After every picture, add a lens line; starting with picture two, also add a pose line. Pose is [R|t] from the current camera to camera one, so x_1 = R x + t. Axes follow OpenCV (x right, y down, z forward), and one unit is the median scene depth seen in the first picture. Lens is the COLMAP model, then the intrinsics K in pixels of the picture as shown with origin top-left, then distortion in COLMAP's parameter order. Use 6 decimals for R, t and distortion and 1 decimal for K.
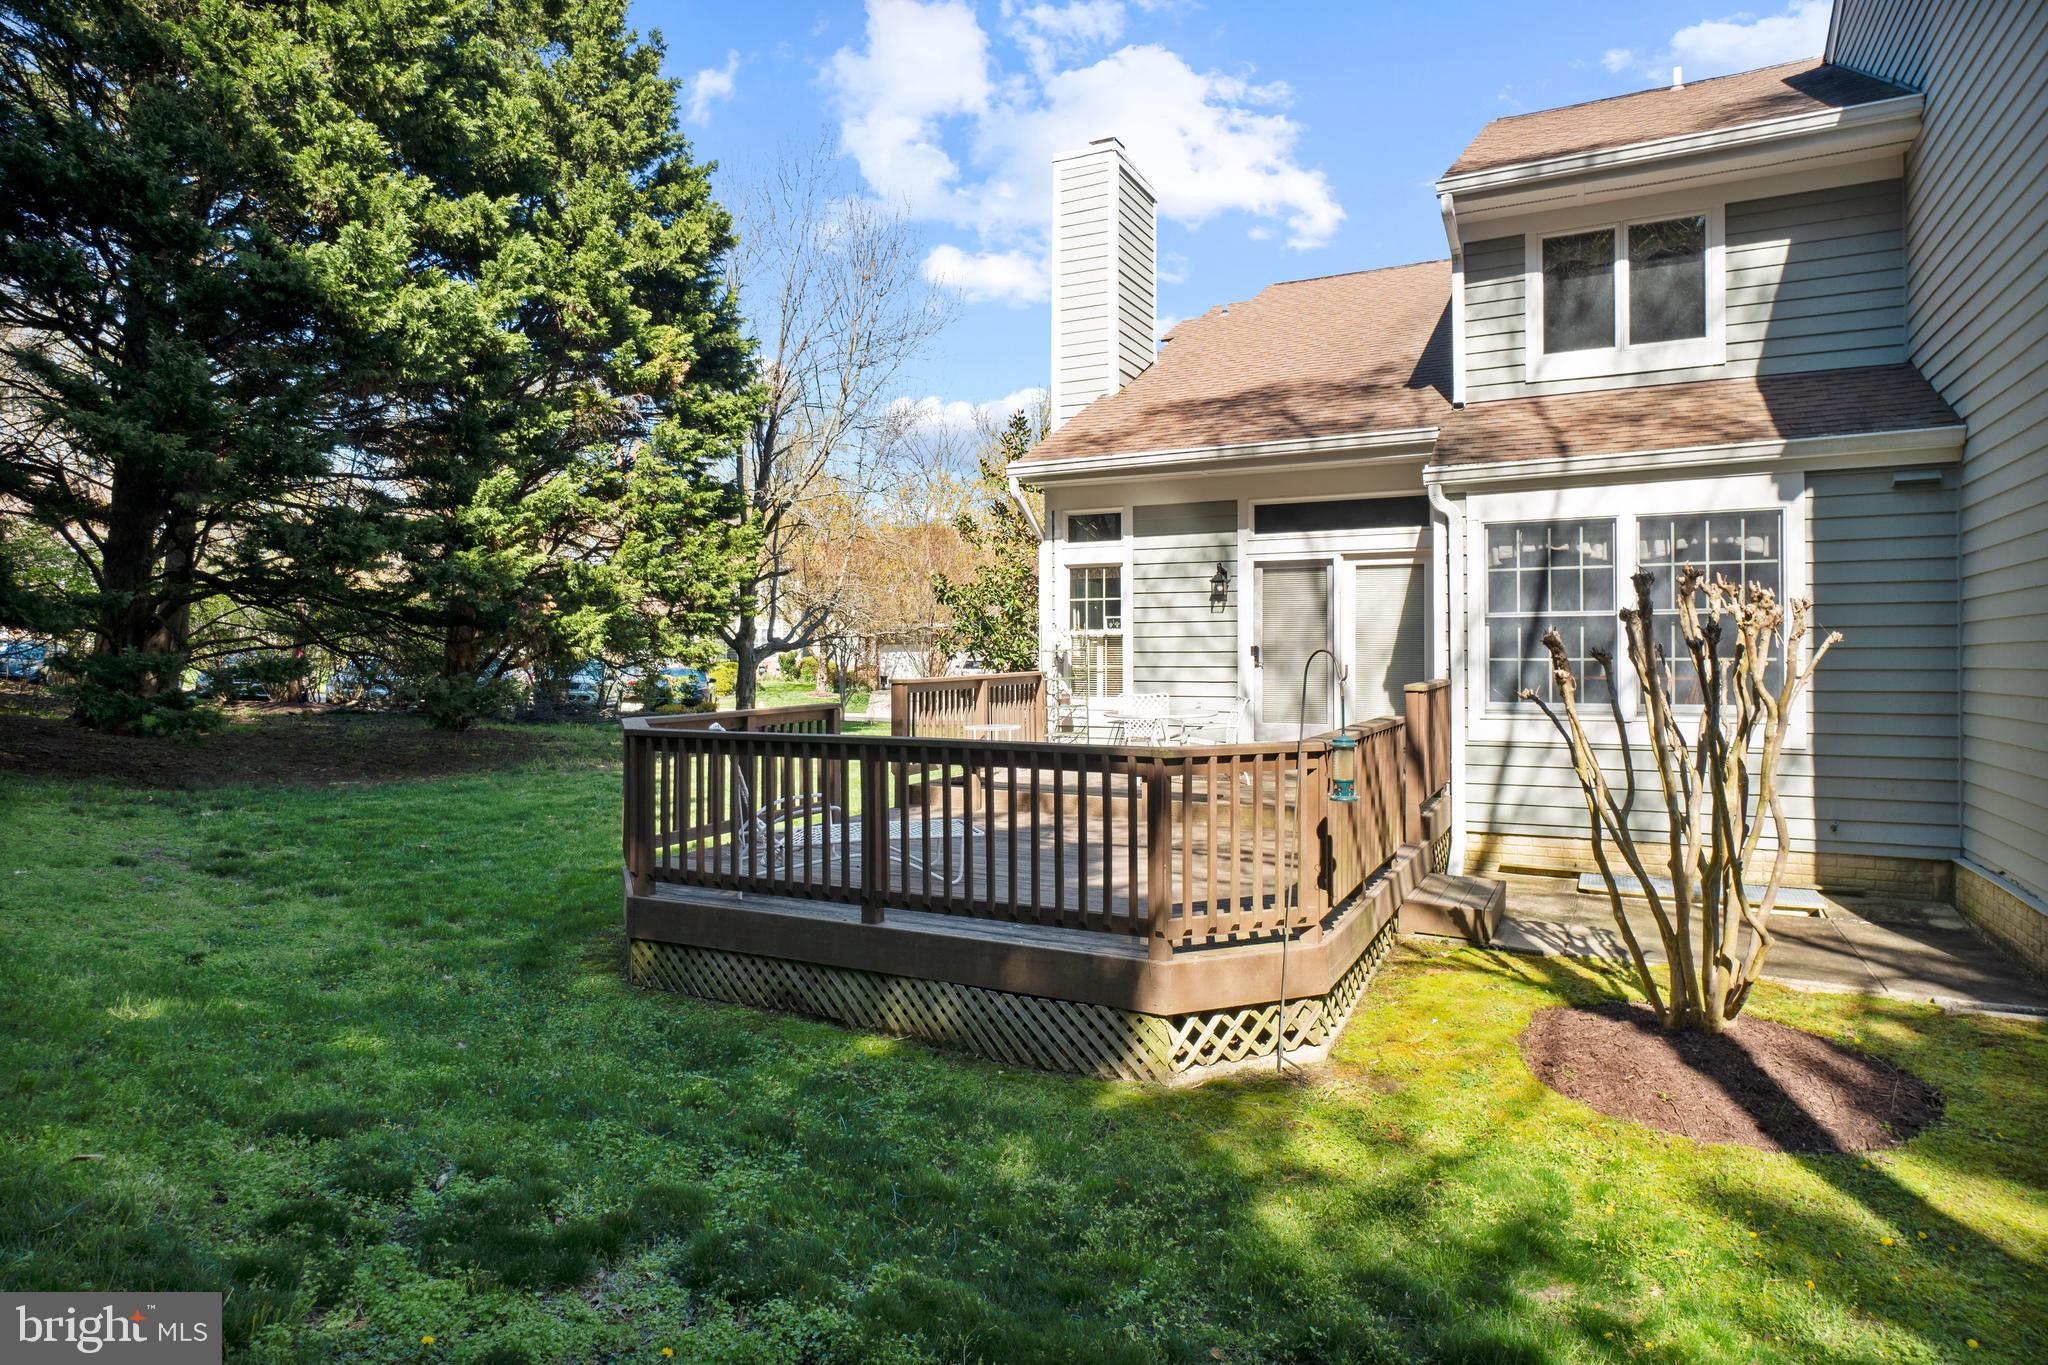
lens RADIAL K [[1150.4, 0, 1030.5], [0, 1150.4, 645.0], [0, 0, 1]] dist [0.028365, -0.000357]
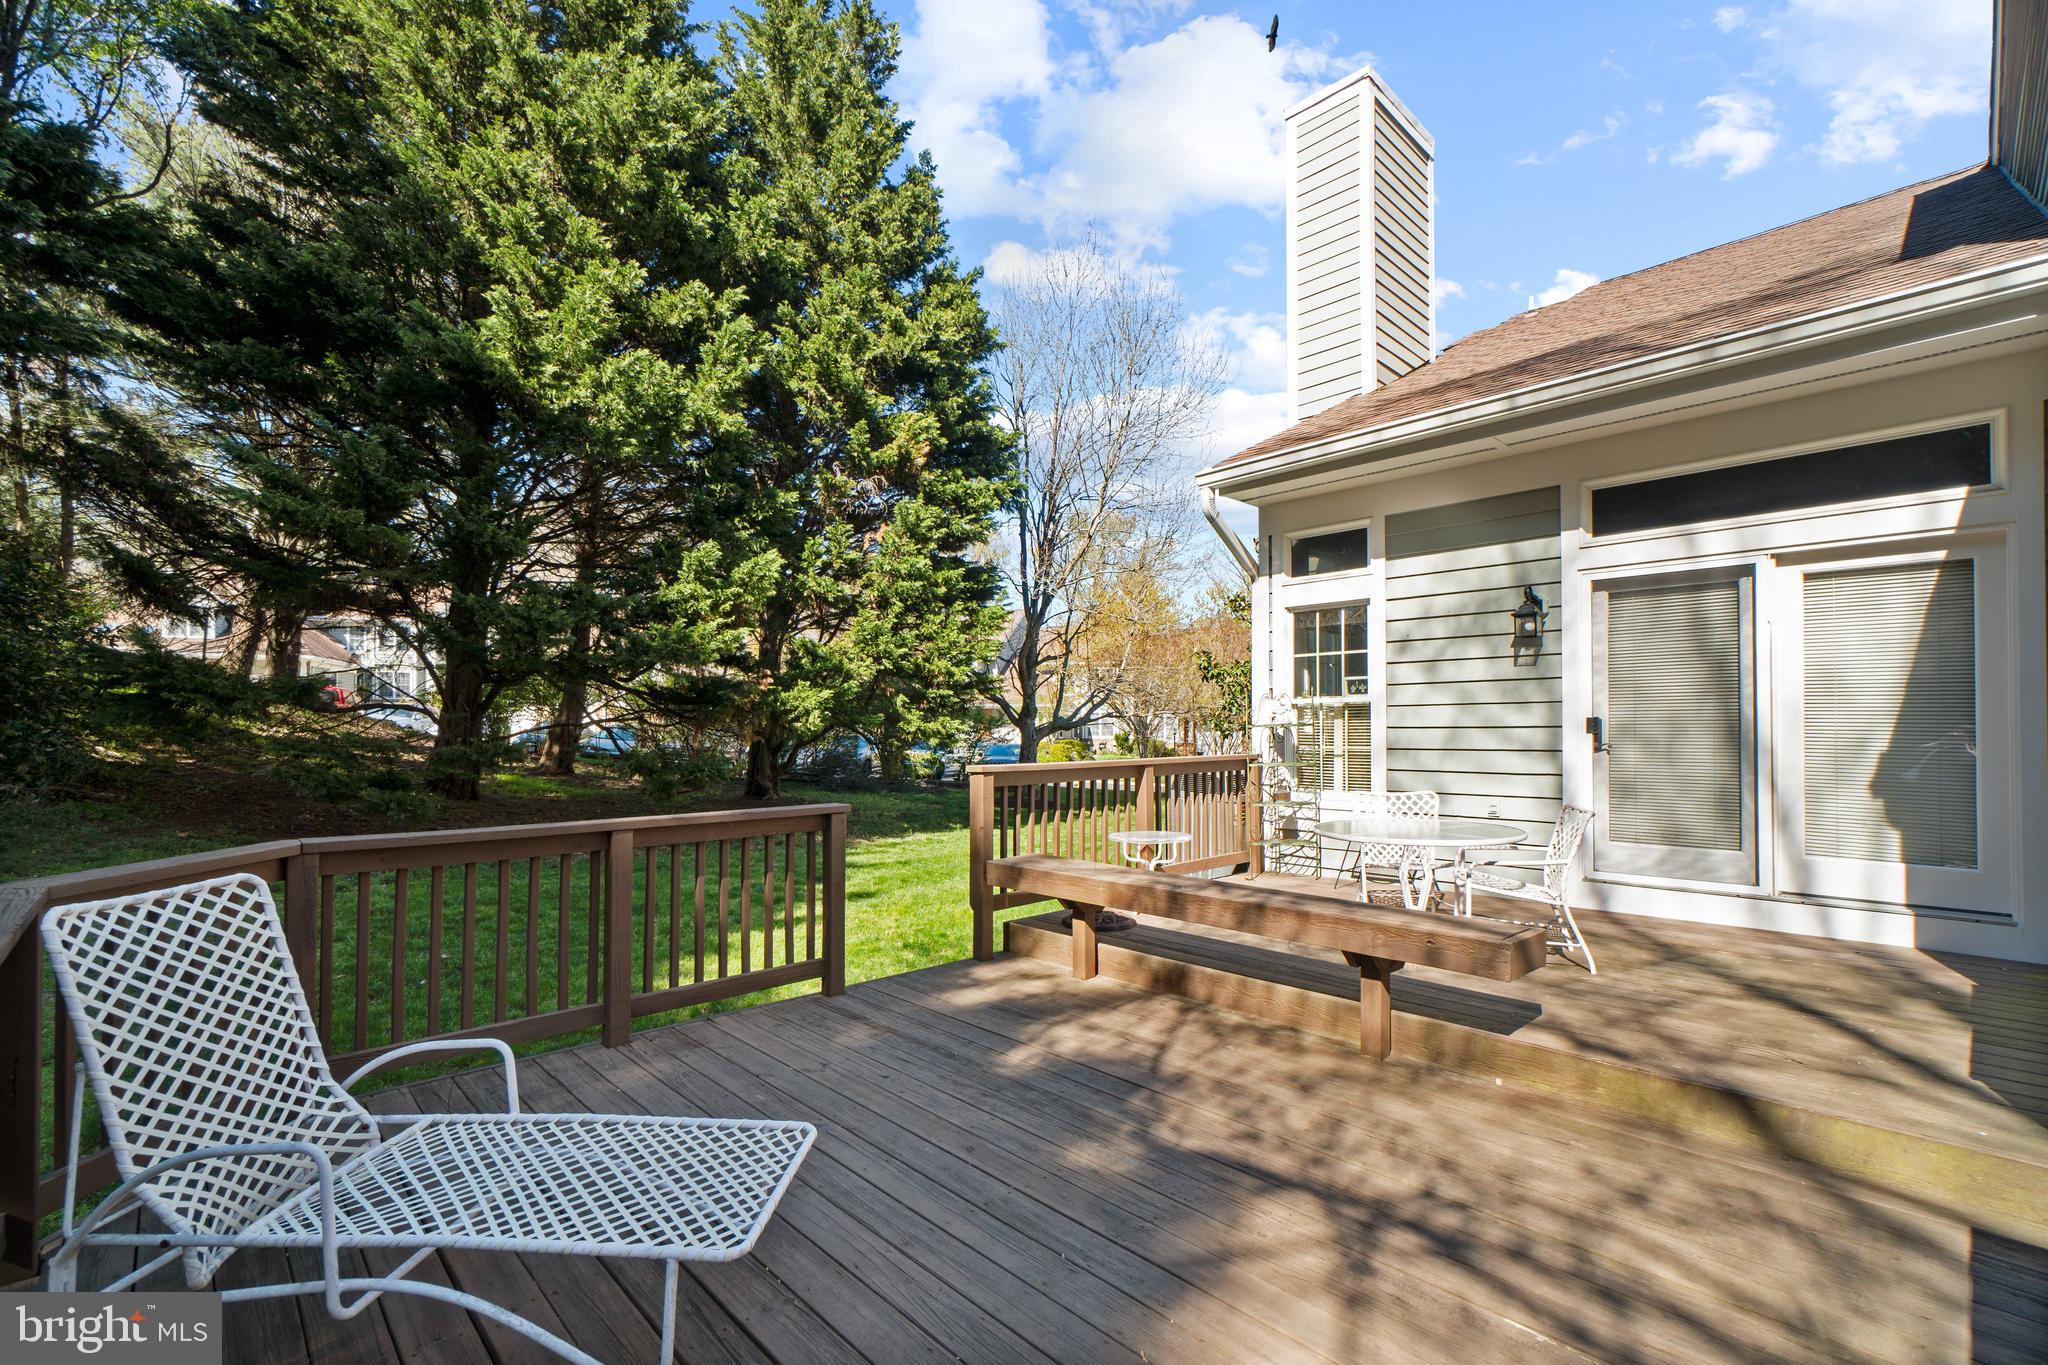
lens RADIAL K [[882.4, 0, 1011.3], [0, 882.4, 714.3], [0, 0, 1]] dist [0.000659, -0.000013]
pose [[0.933807, -0.002818, -0.357767, 0.064074], [-0.002572, 0.999890, -0.014590, 0.006080], [0.357769, 0.014544, 0.933697, 0.398866]]
